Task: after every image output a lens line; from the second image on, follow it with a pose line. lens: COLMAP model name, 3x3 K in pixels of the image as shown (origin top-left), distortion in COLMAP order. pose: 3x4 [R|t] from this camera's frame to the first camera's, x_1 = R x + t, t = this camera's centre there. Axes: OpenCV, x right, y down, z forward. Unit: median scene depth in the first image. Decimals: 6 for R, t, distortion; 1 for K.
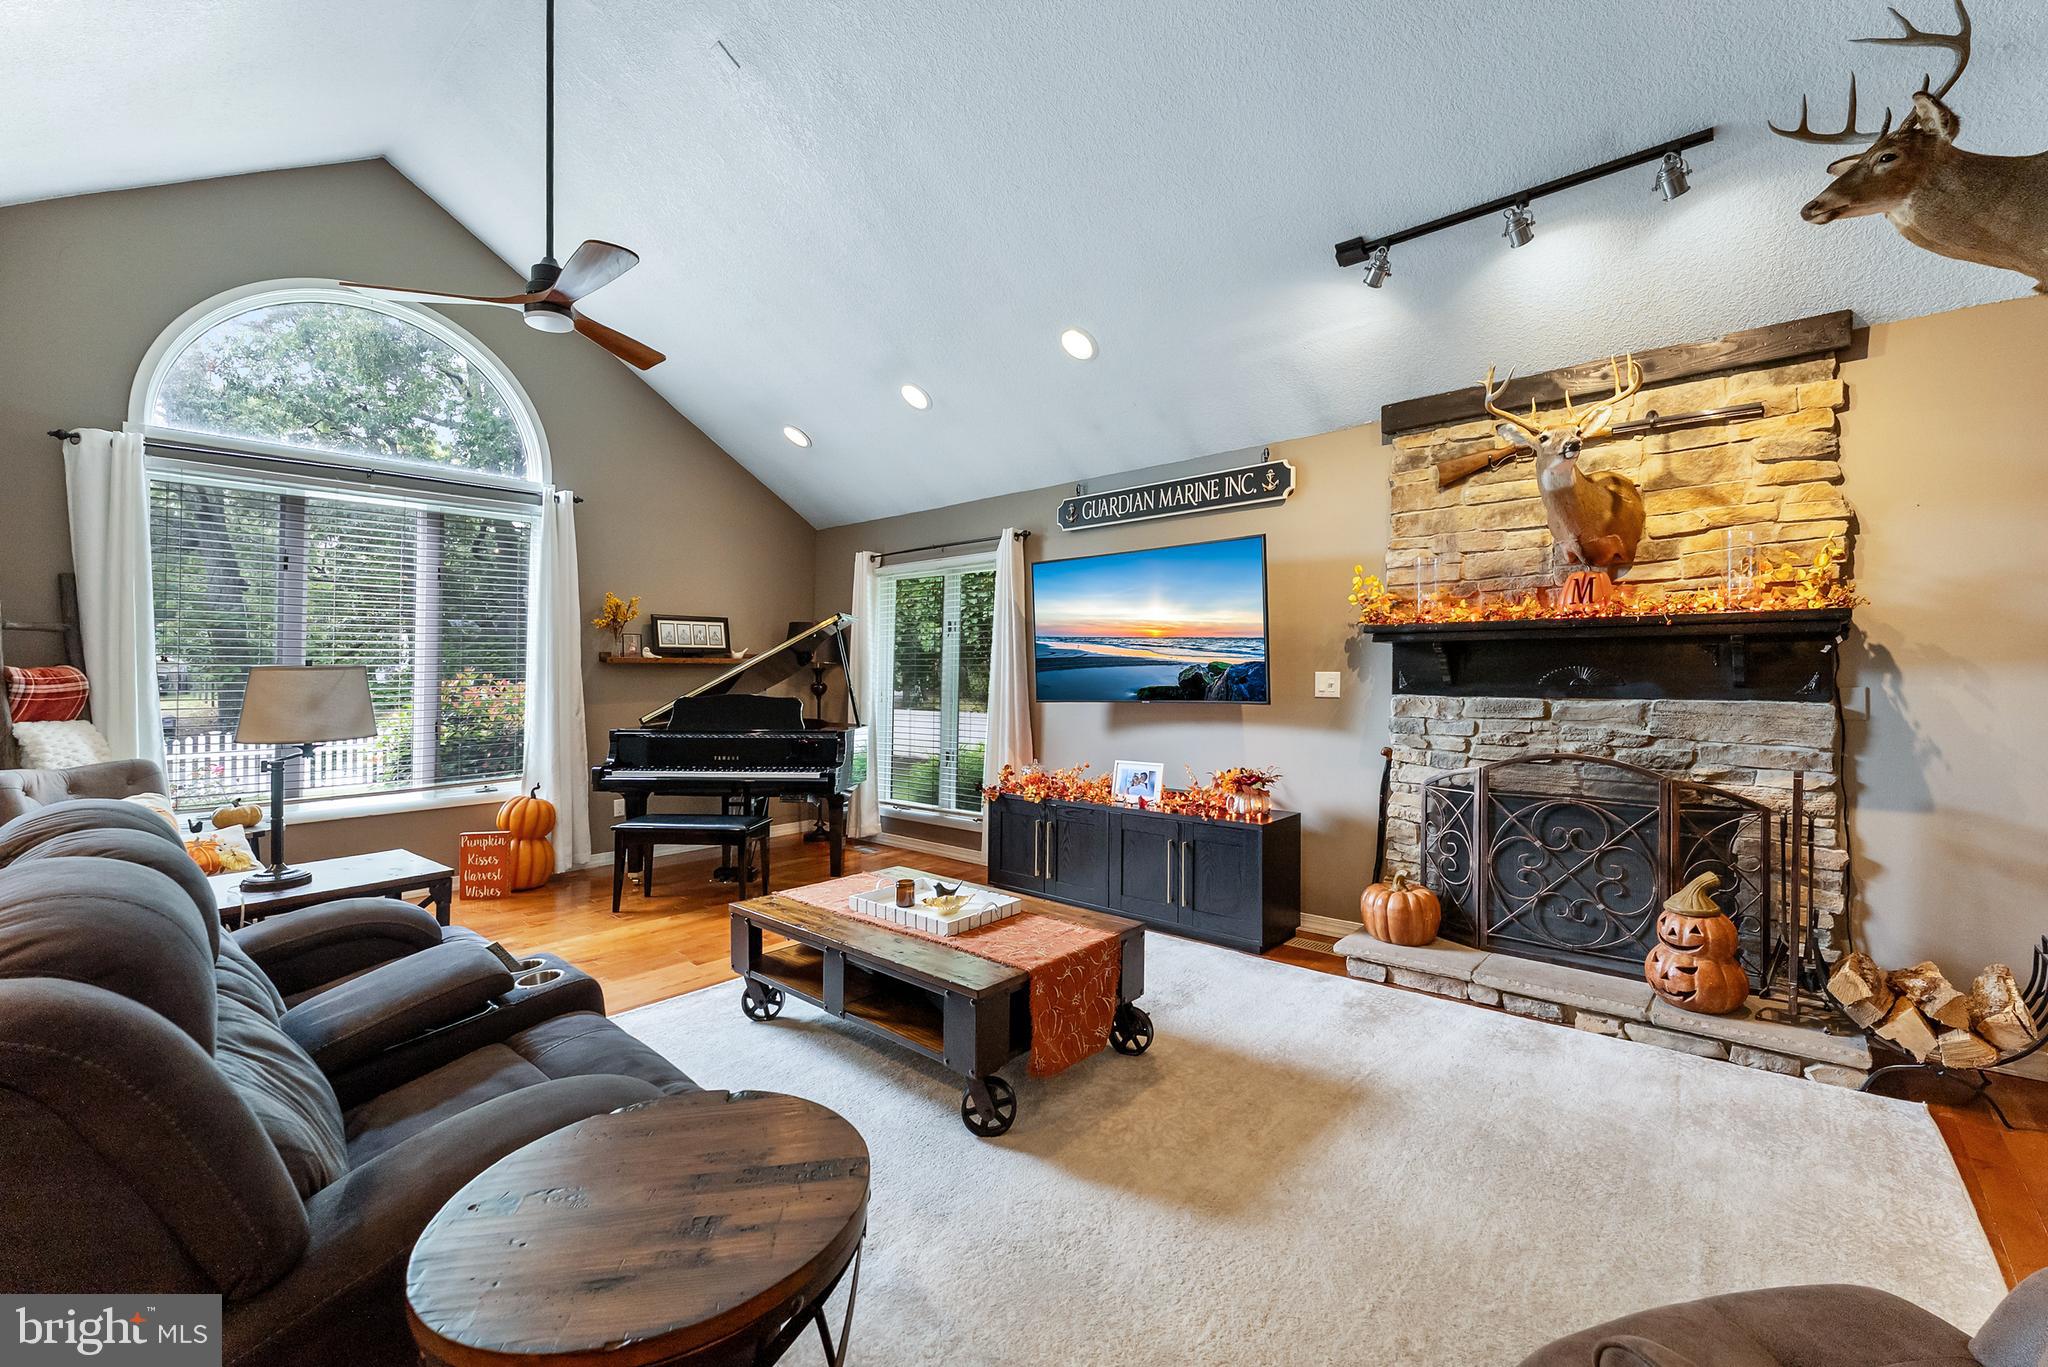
lens RADIAL K [[845.9, 0, 1042.0], [0, 845.9, 665.4], [0, 0, 1]] dist [0.001090, -0.000516]
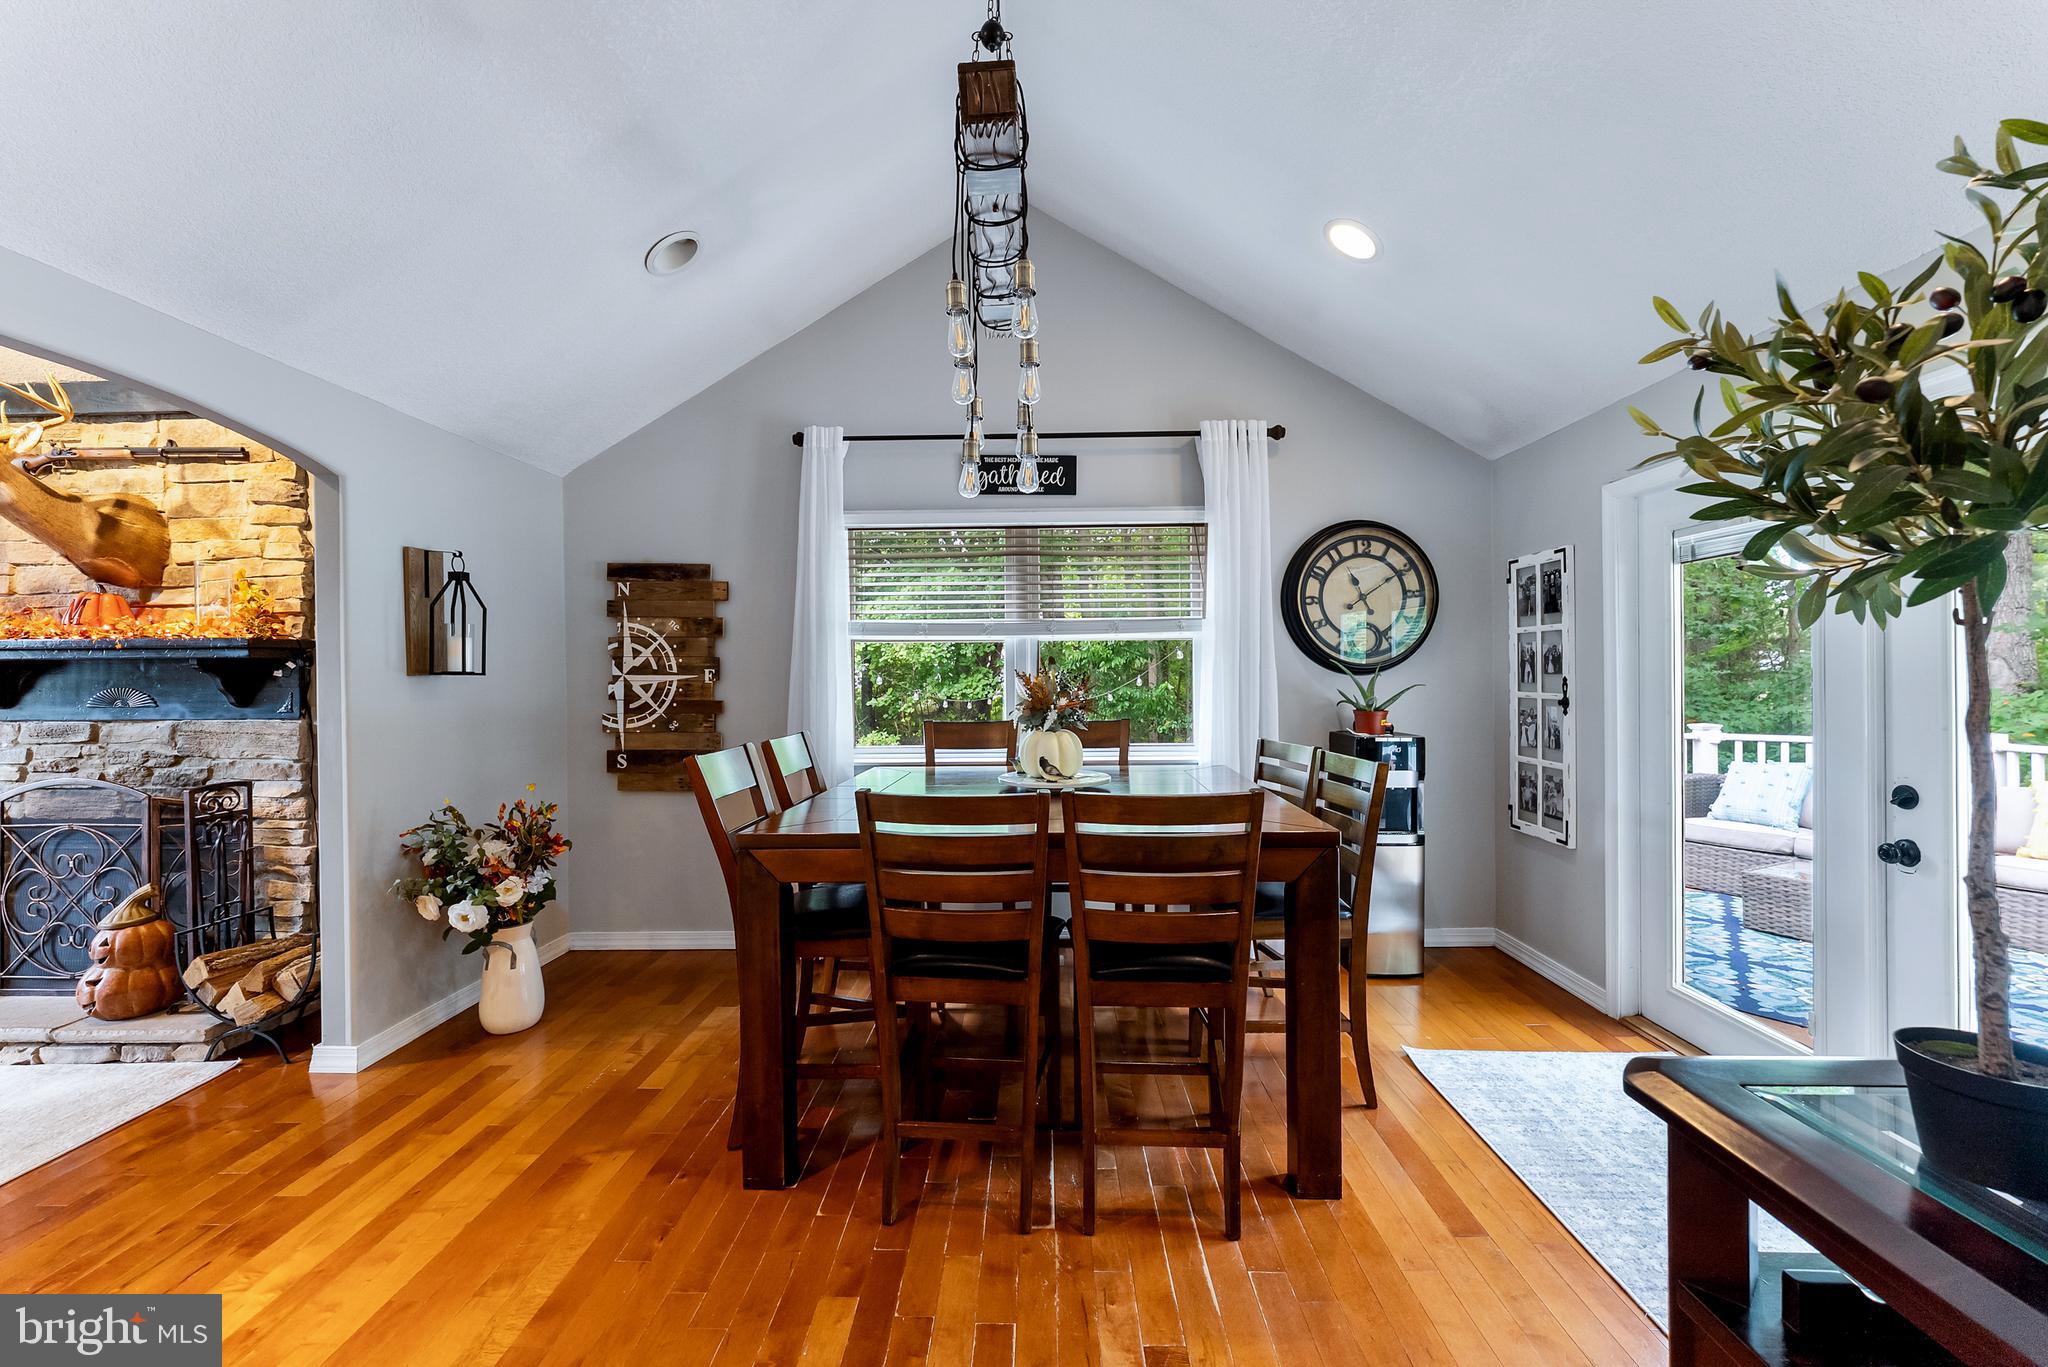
lens RADIAL K [[845.9, 0, 1035.8], [0, 845.9, 680.4], [0, 0, 1]] dist [0.001090, -0.000516]
pose [[0.766175, -0.009097, 0.642567, 0.731416], [-0.000041, 0.999899, 0.014205, -0.019695], [-0.642632, -0.010910, 0.766097, -0.397856]]
